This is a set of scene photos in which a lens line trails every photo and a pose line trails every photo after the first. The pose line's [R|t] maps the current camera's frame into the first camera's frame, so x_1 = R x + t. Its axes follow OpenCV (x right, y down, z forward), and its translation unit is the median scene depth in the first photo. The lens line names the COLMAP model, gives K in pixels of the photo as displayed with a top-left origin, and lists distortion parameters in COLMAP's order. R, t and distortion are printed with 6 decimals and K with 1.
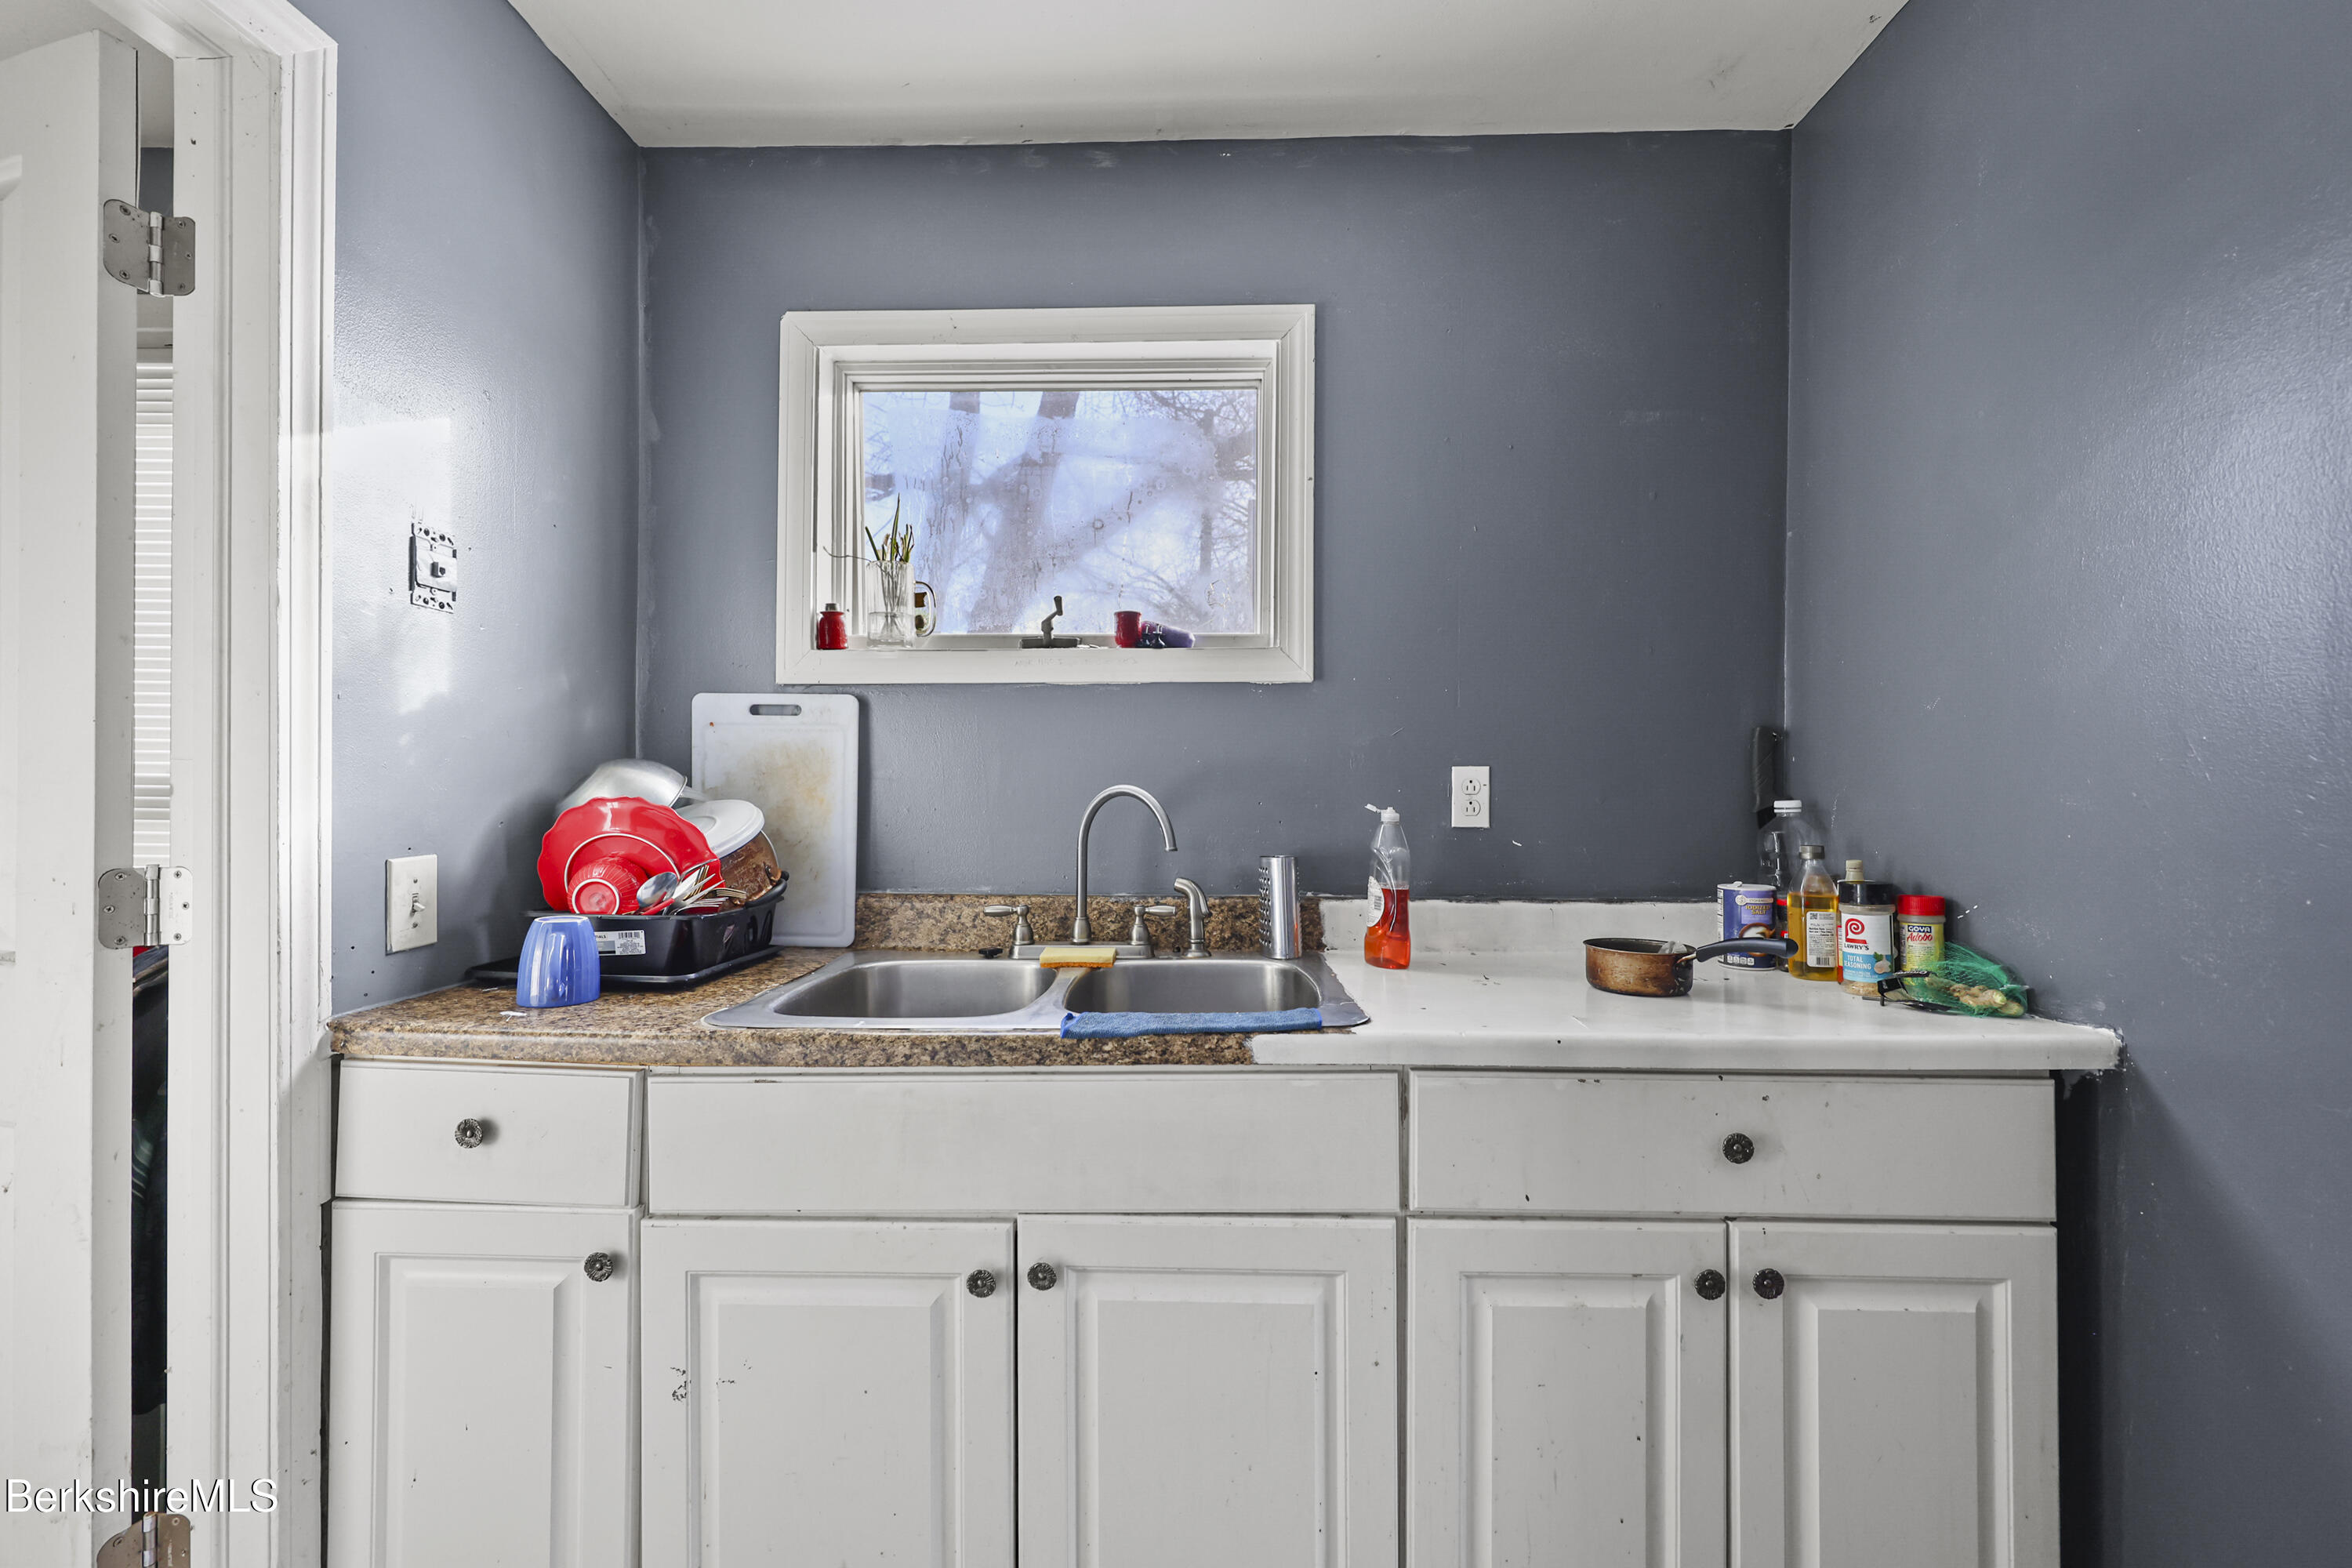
lens RADIAL K [[951.5, 0, 1183.5], [0, 951.5, 789.9], [0, 0, 1]] dist [-0.000474, -0.000203]
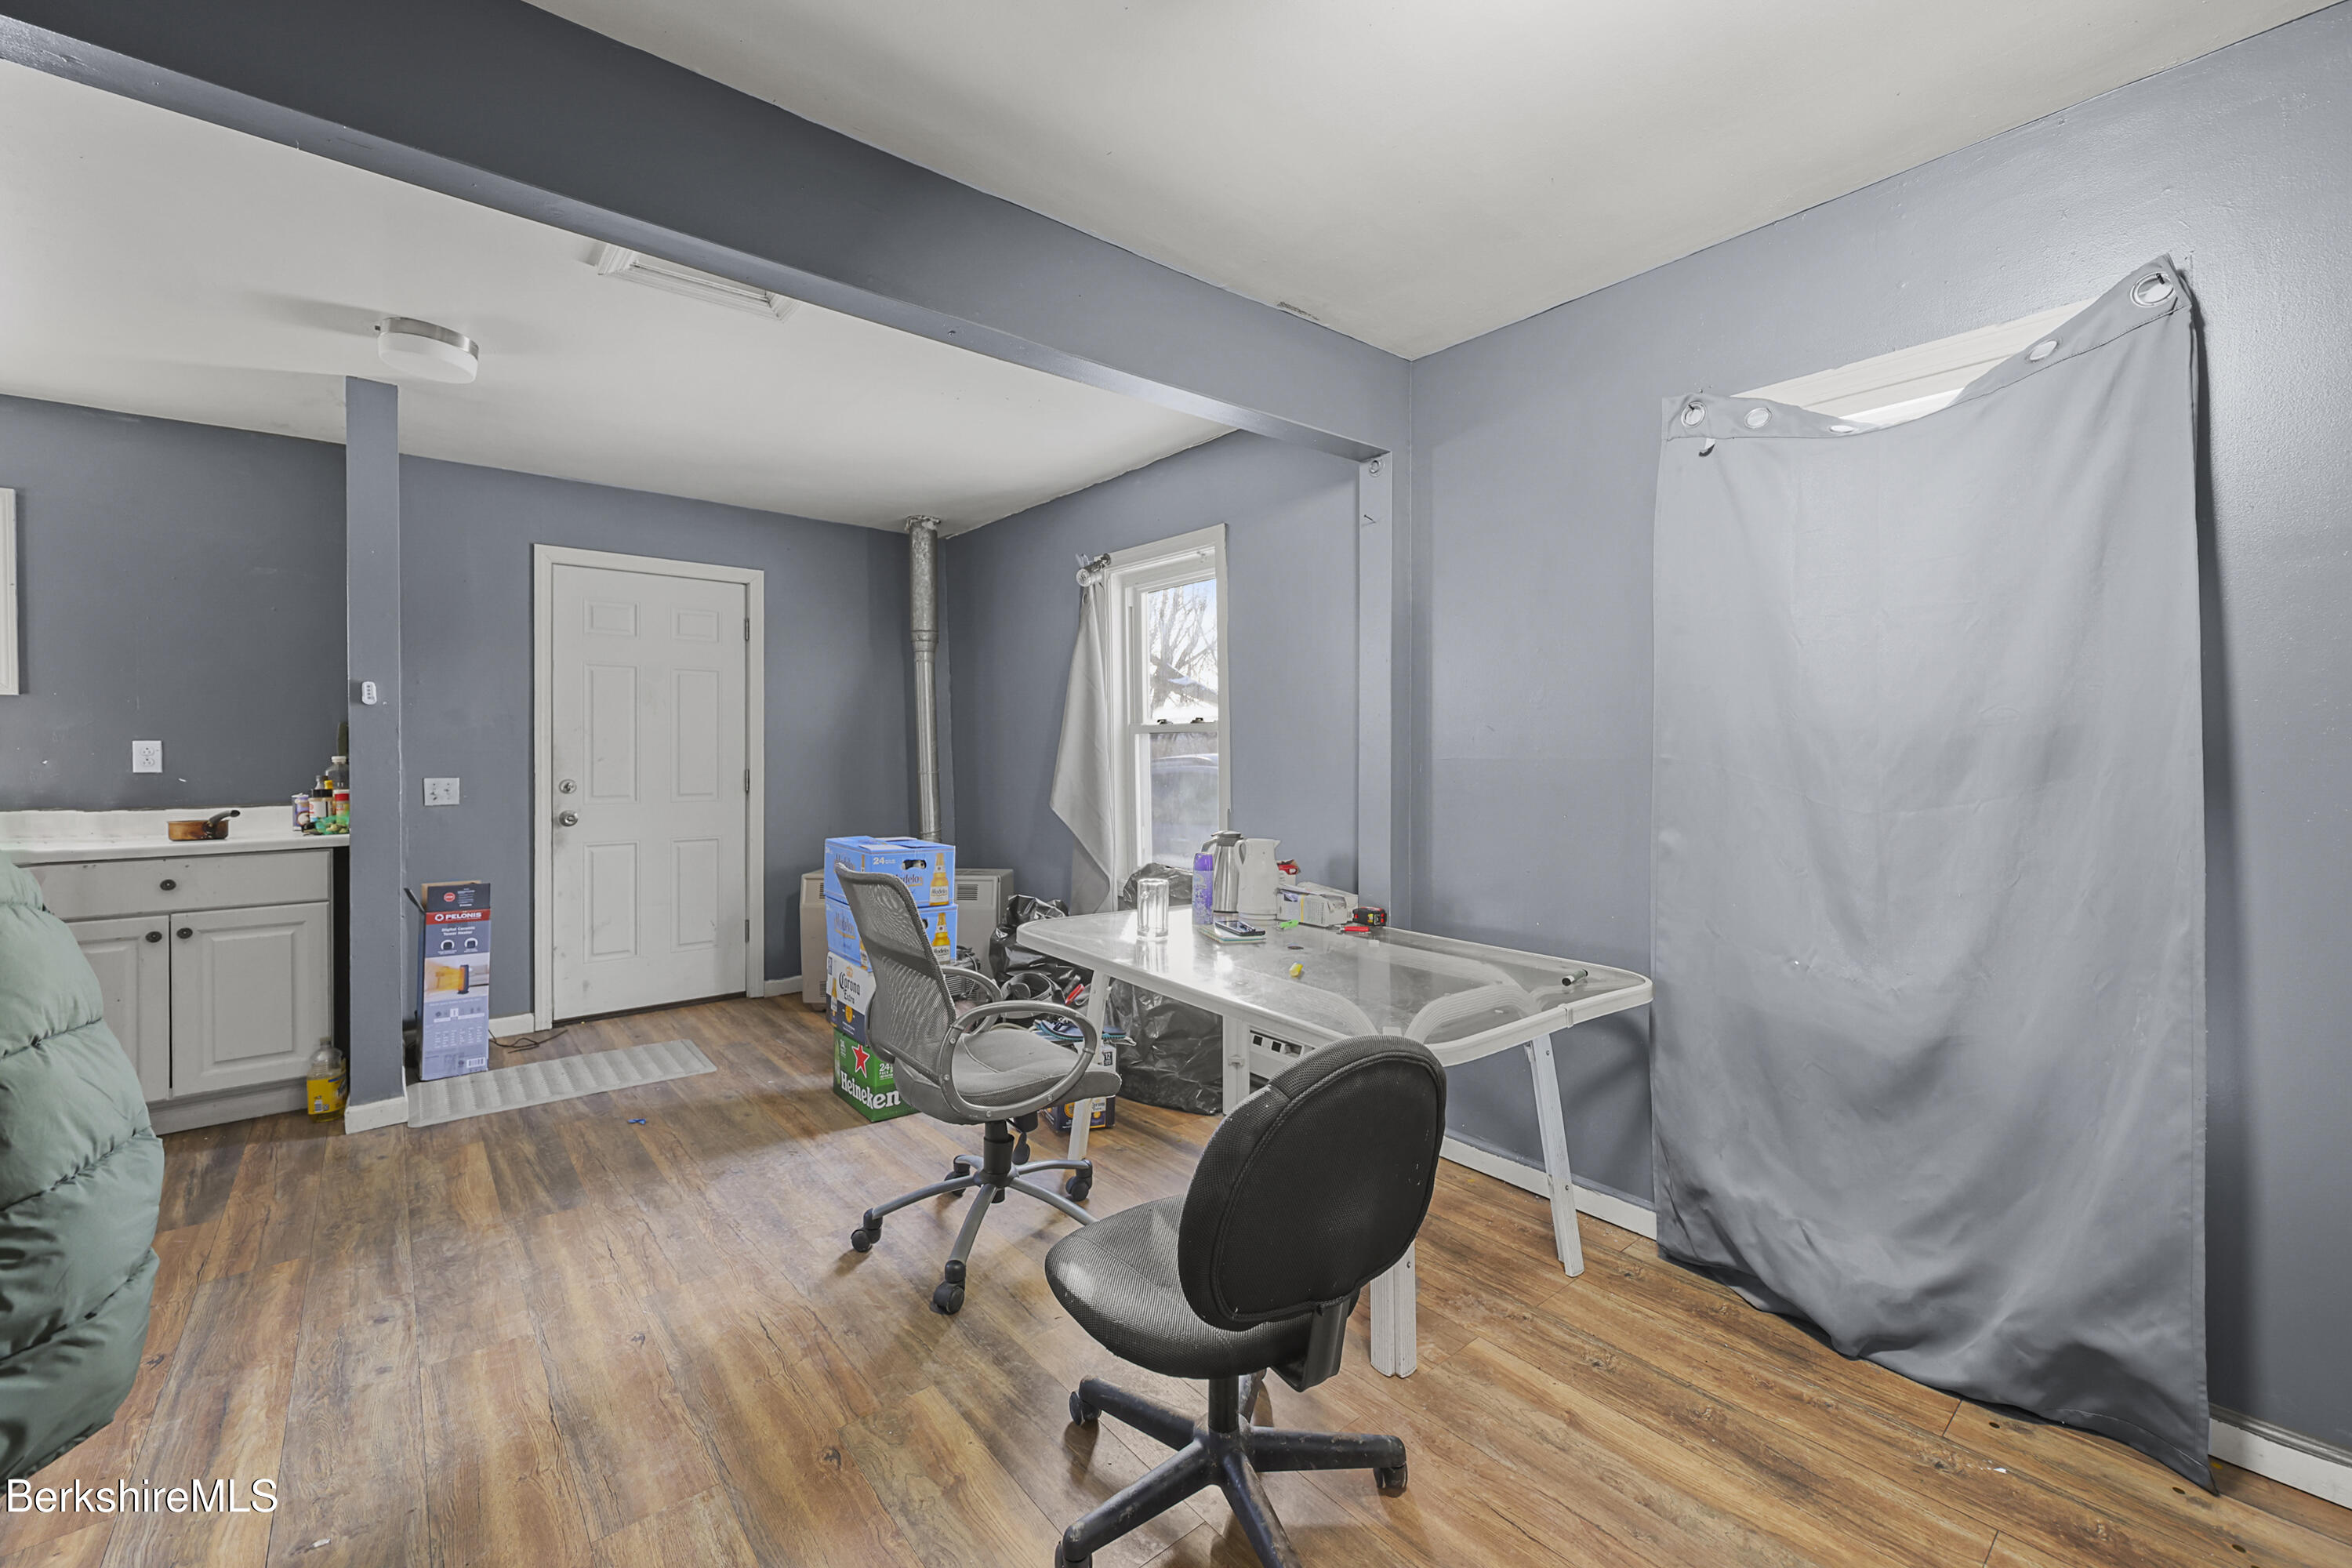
lens RADIAL K [[949.1, 0, 1178.9], [0, 949.1, 753.2], [0, 0, 1]] dist [-0.000392, -0.000163]
pose [[0.752168, -0.009872, 0.658898, 0.718871], [0.010244, 0.999942, 0.003287, 0.017957], [-0.658892, 0.004277, 0.752225, -2.157905]]
